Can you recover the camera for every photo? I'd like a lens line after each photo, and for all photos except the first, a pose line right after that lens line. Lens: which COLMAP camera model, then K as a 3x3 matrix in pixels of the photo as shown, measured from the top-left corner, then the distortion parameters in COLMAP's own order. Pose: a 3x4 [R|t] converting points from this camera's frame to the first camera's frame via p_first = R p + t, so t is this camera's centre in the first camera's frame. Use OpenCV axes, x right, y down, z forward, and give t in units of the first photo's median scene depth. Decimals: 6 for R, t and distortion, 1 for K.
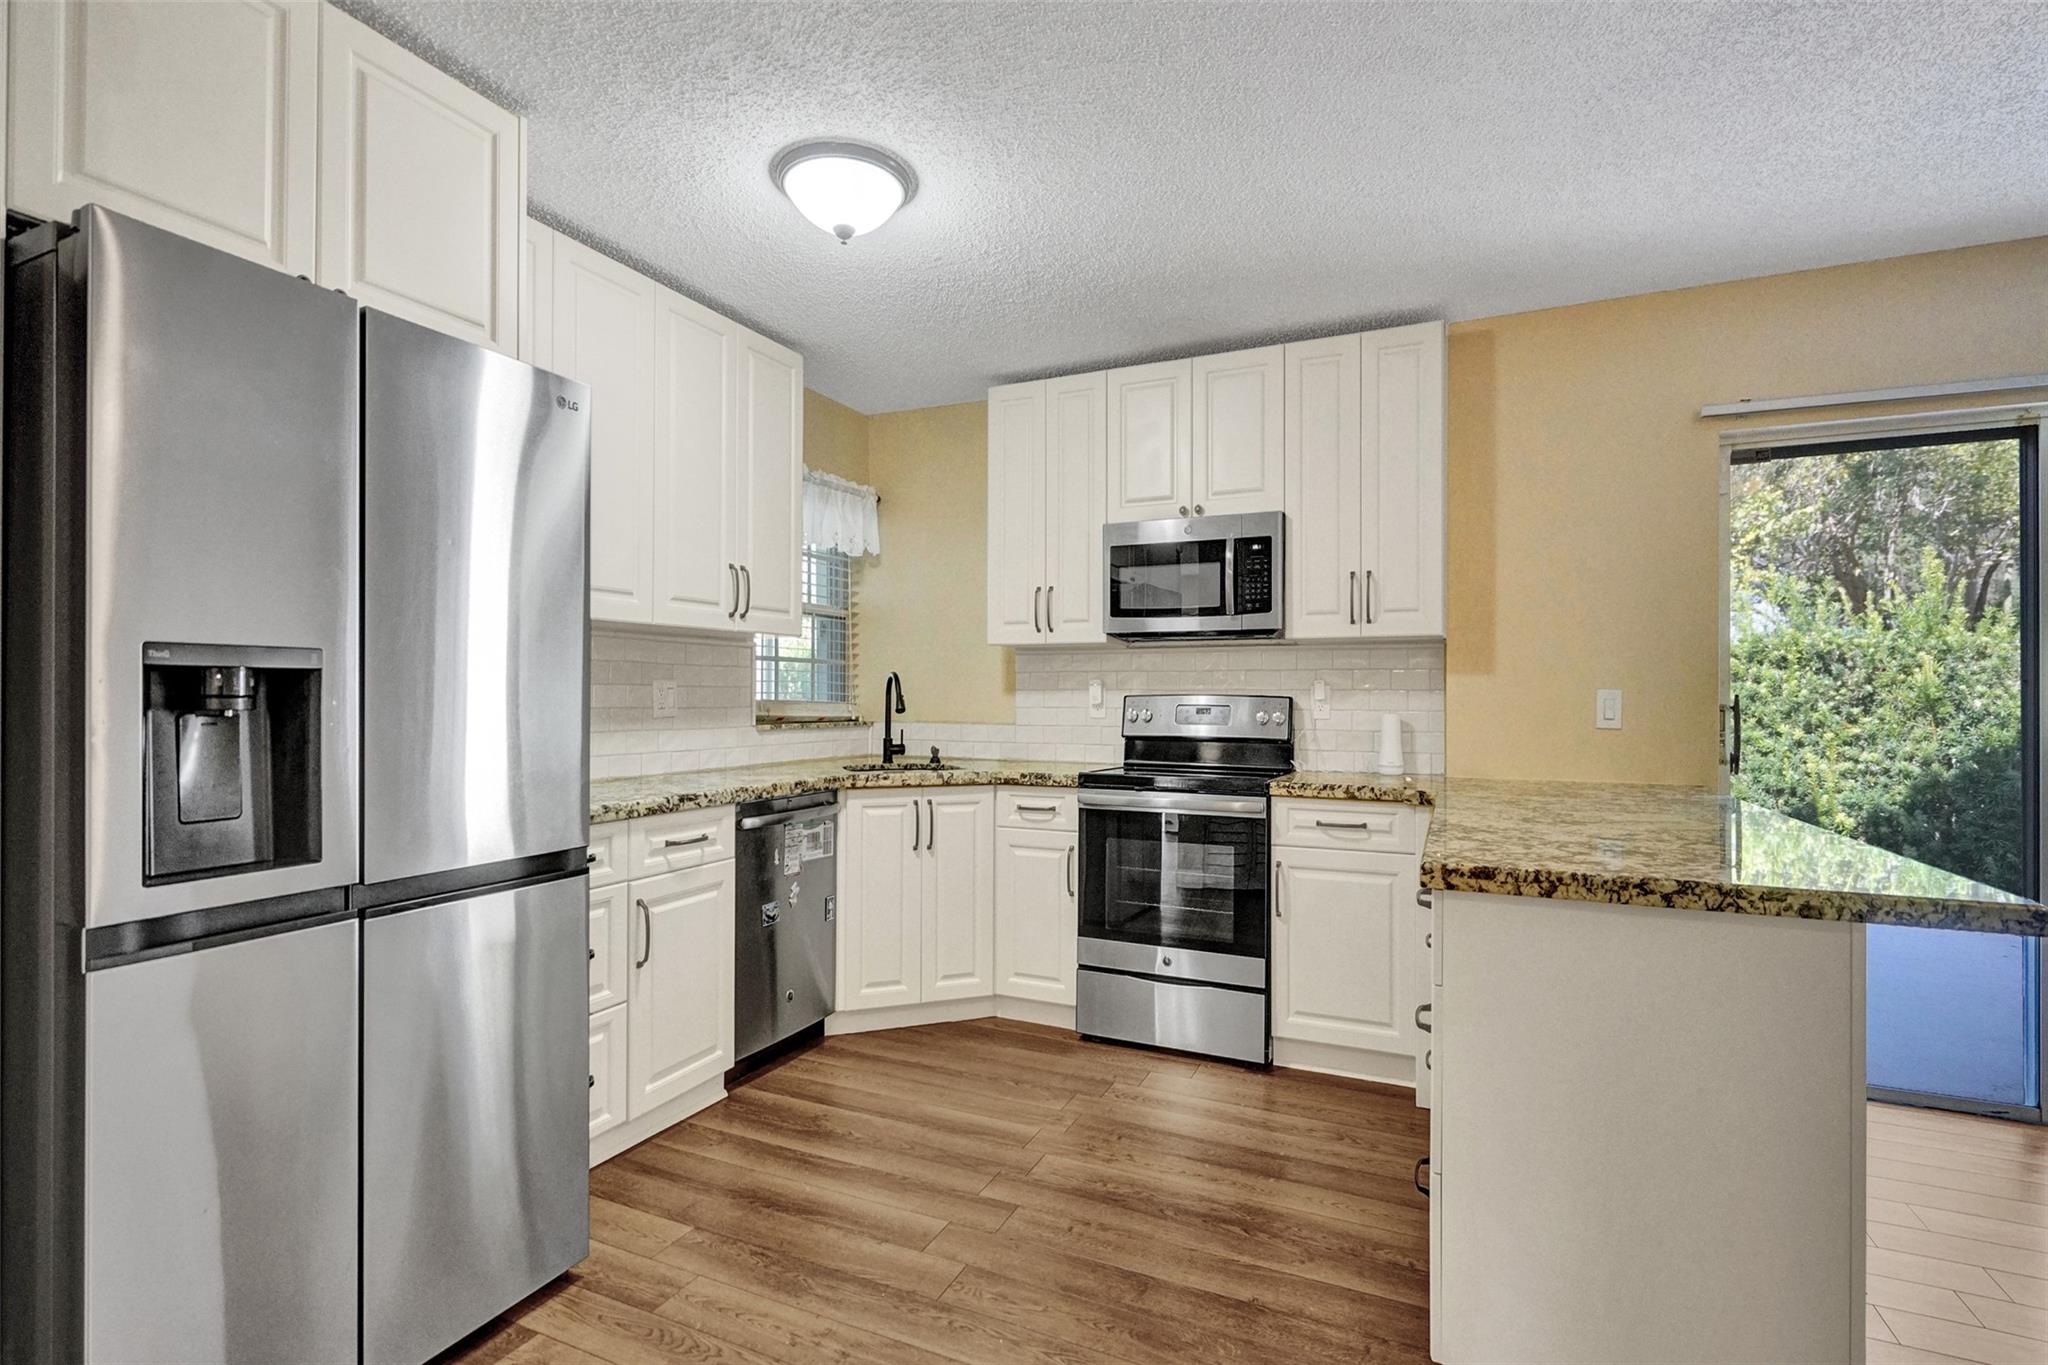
lens RADIAL K [[951.4, 0, 1034.4], [0, 951.4, 687.0], [0, 0, 1]] dist [-0.002103, 0.000812]
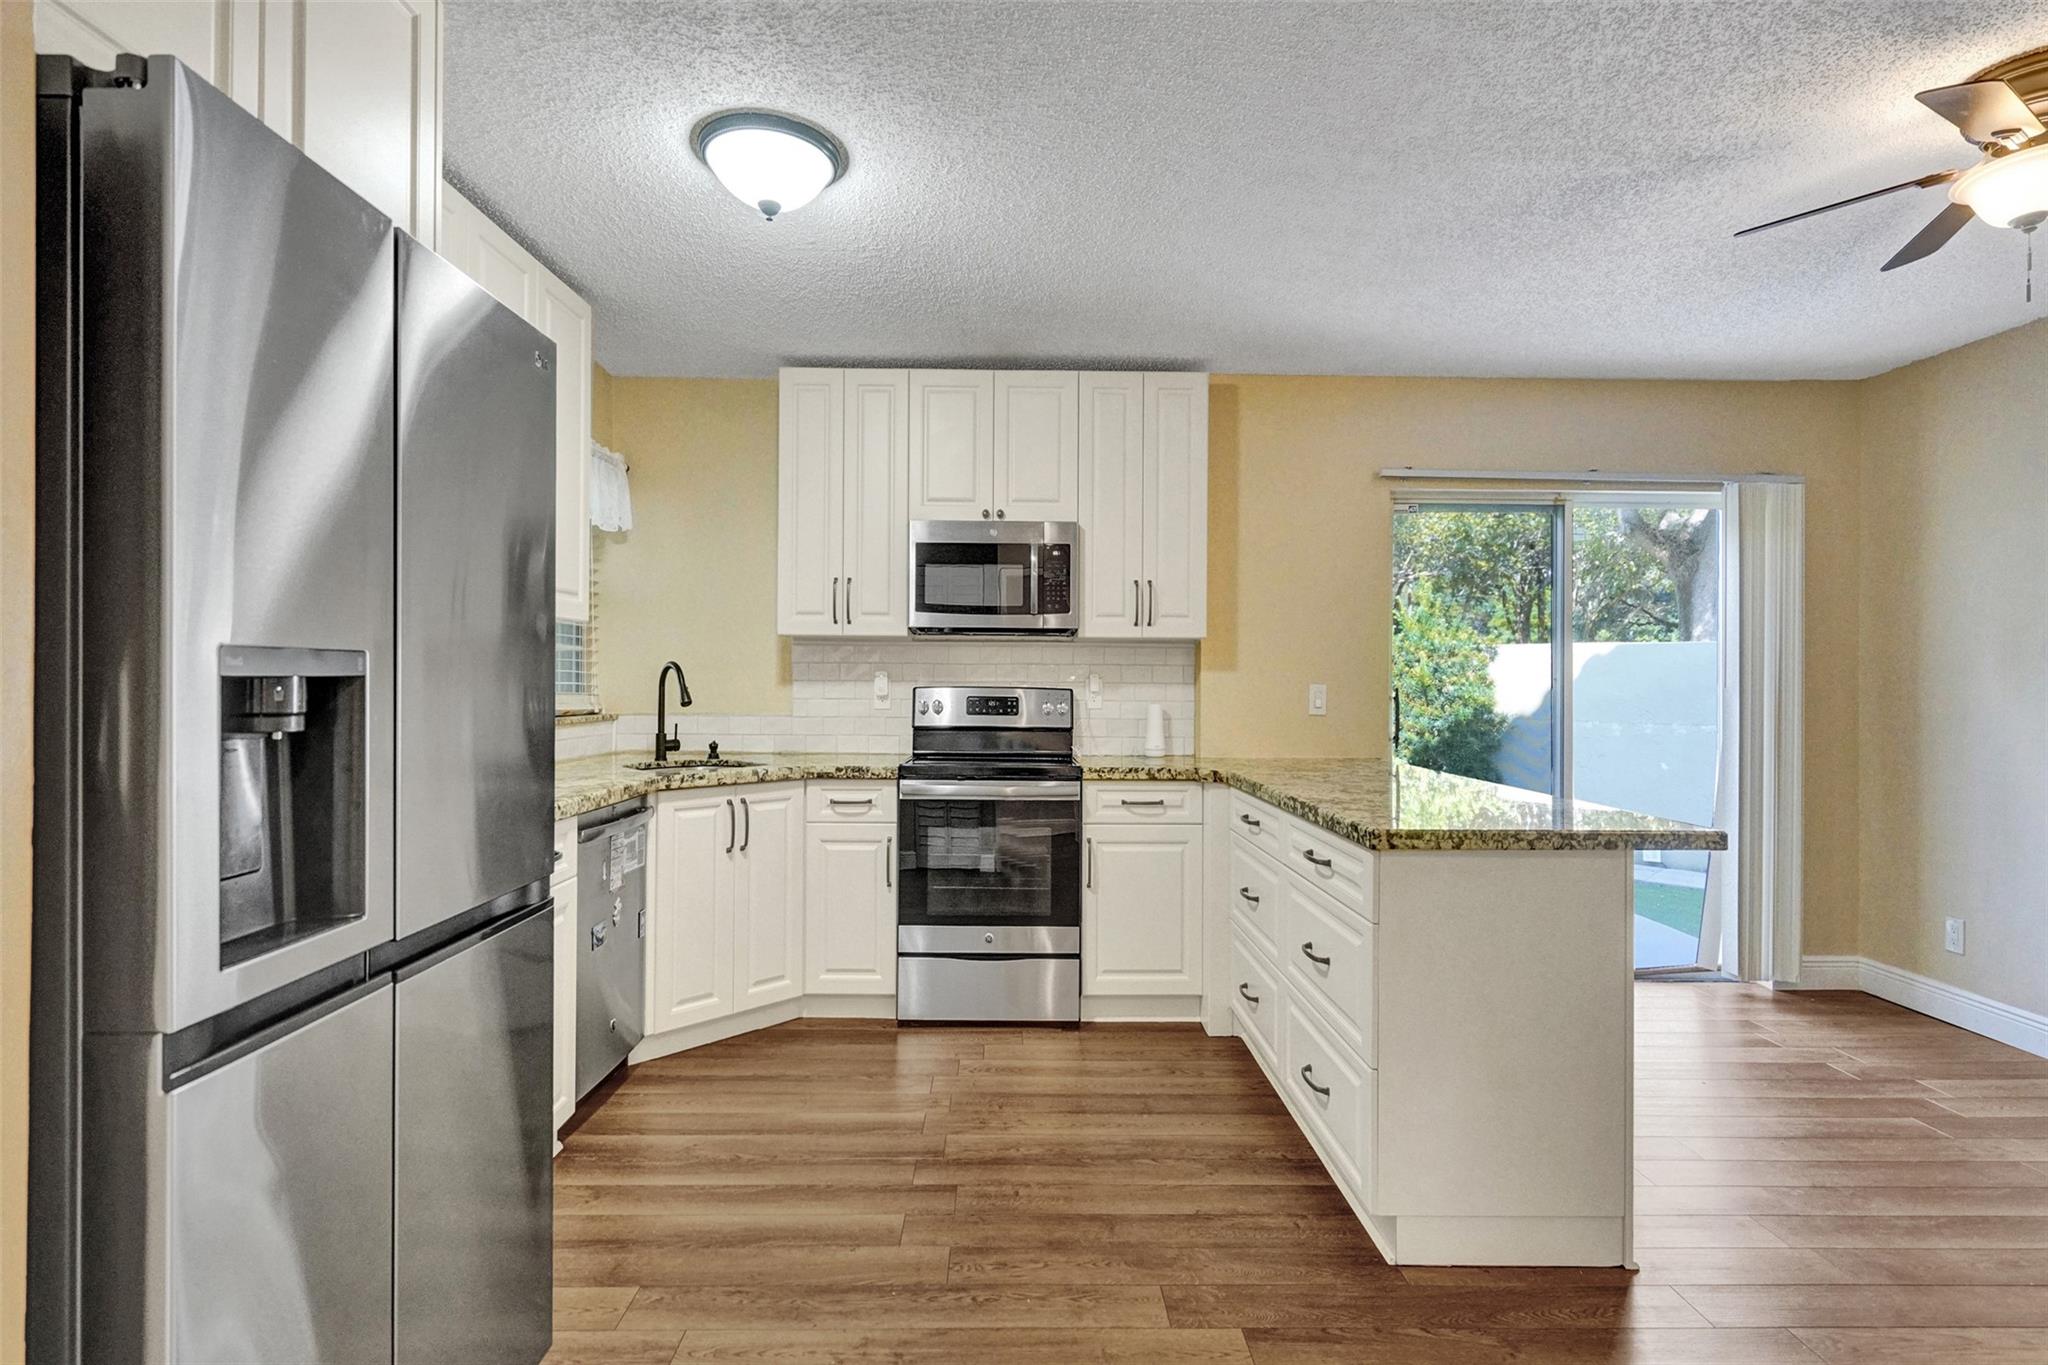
lens RADIAL K [[951.4, 0, 1035.9], [0, 951.4, 670.0], [0, 0, 1]] dist [-0.002103, 0.000812]
pose [[0.903312, 0.006775, 0.428930, -0.273018], [-0.008026, 0.999967, 0.001109, -0.014271], [-0.428908, -0.004444, 0.903337, 0.016779]]
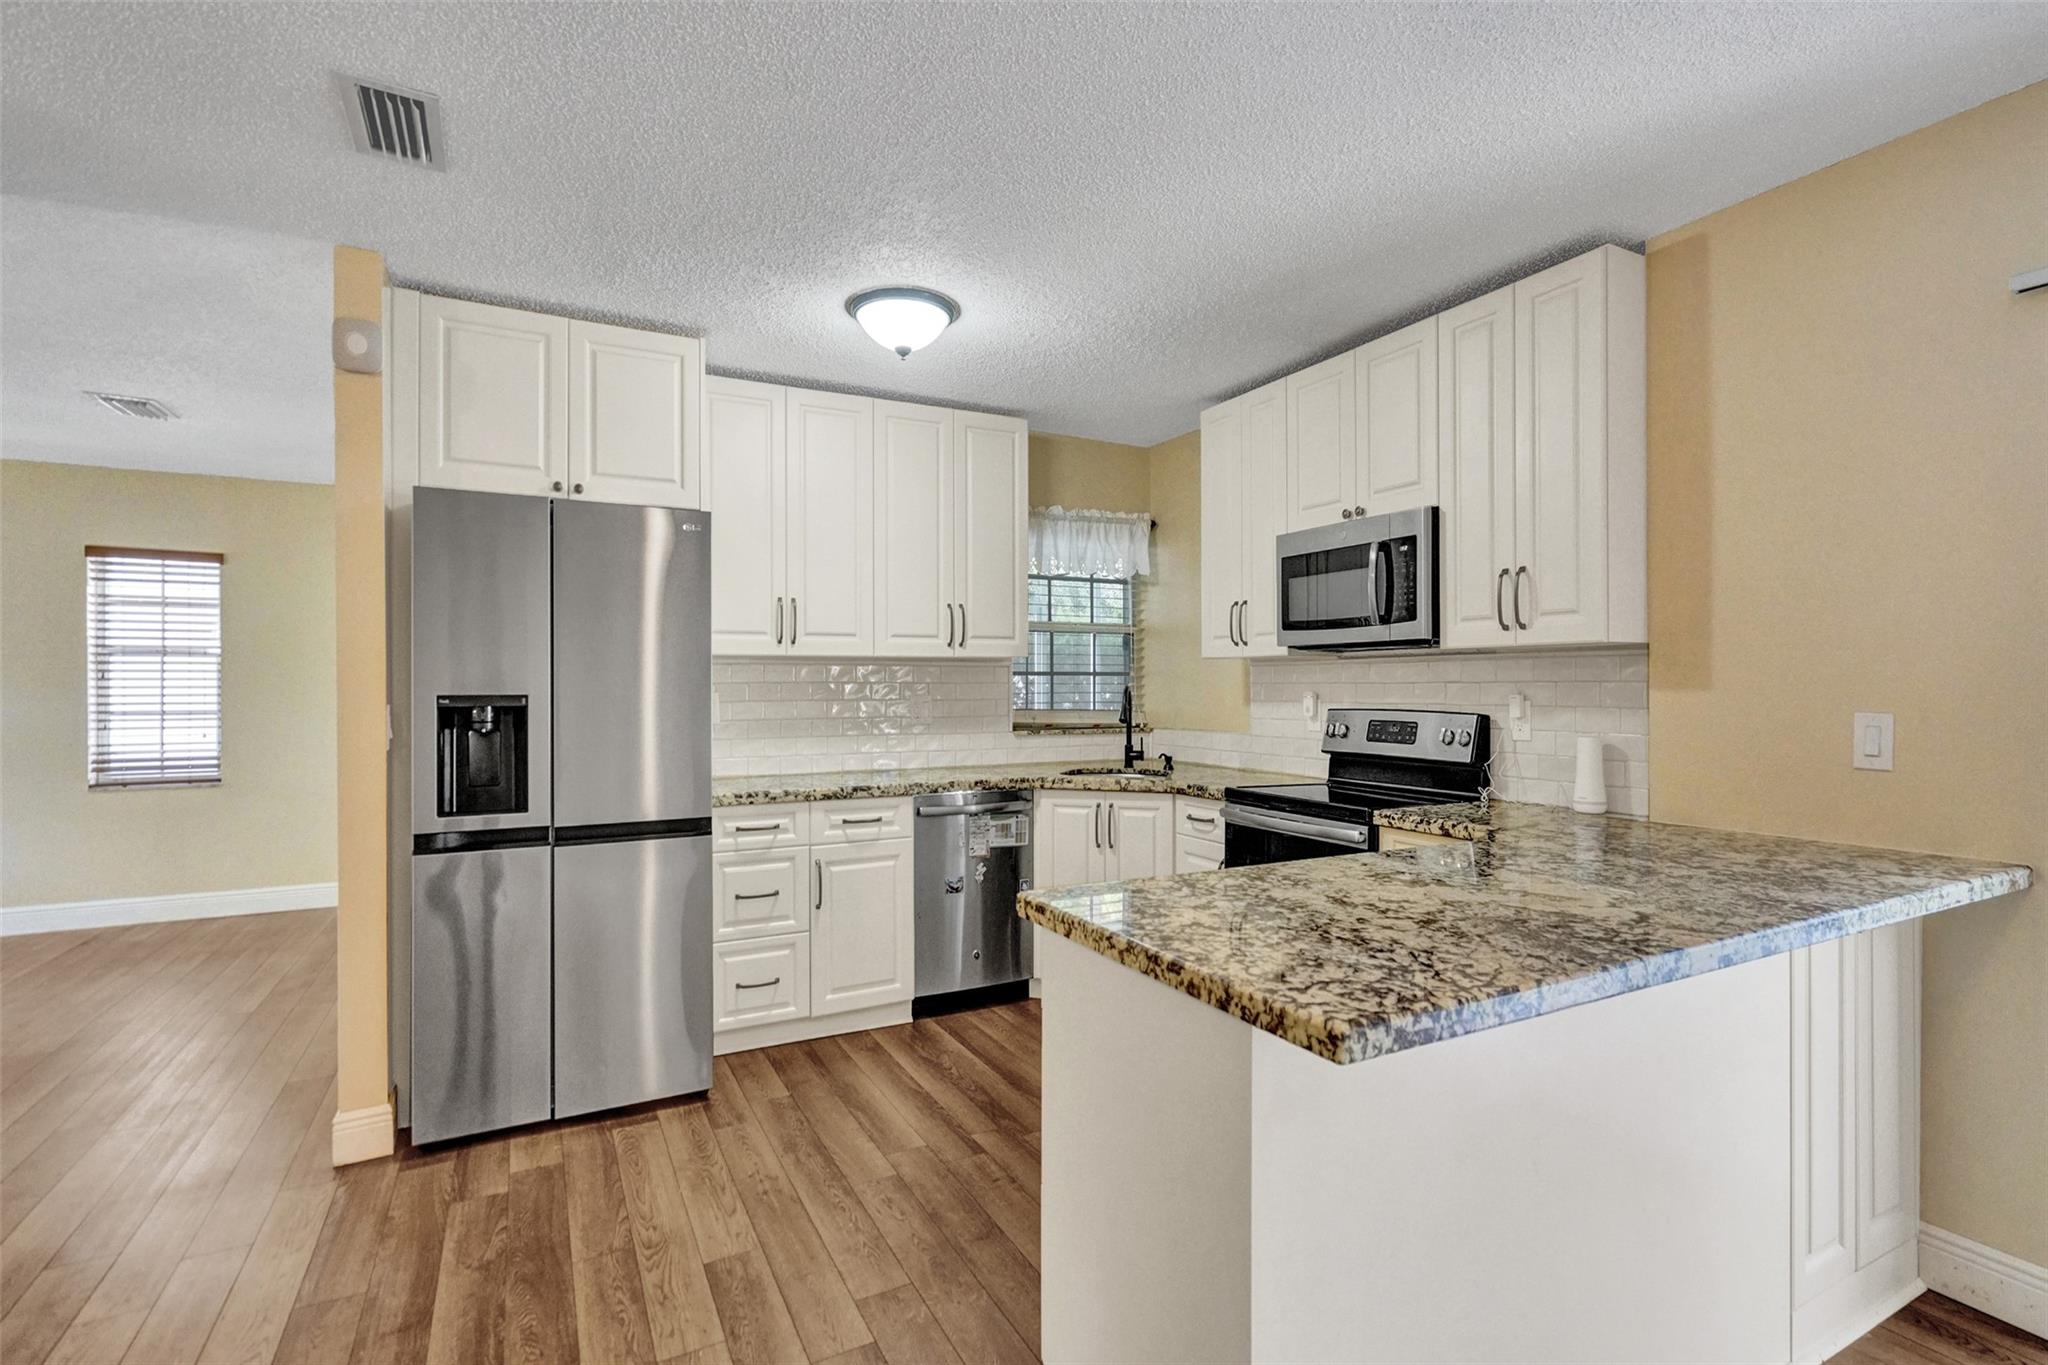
lens RADIAL K [[951.4, 0, 1029.4], [0, 951.4, 677.9], [0, 0, 1]] dist [-0.002103, 0.000812]
pose [[0.787598, -0.009684, -0.616114, 0.535665], [0.011012, 0.999938, -0.001640, -0.028446], [0.616092, -0.005493, 0.787655, 0.074978]]
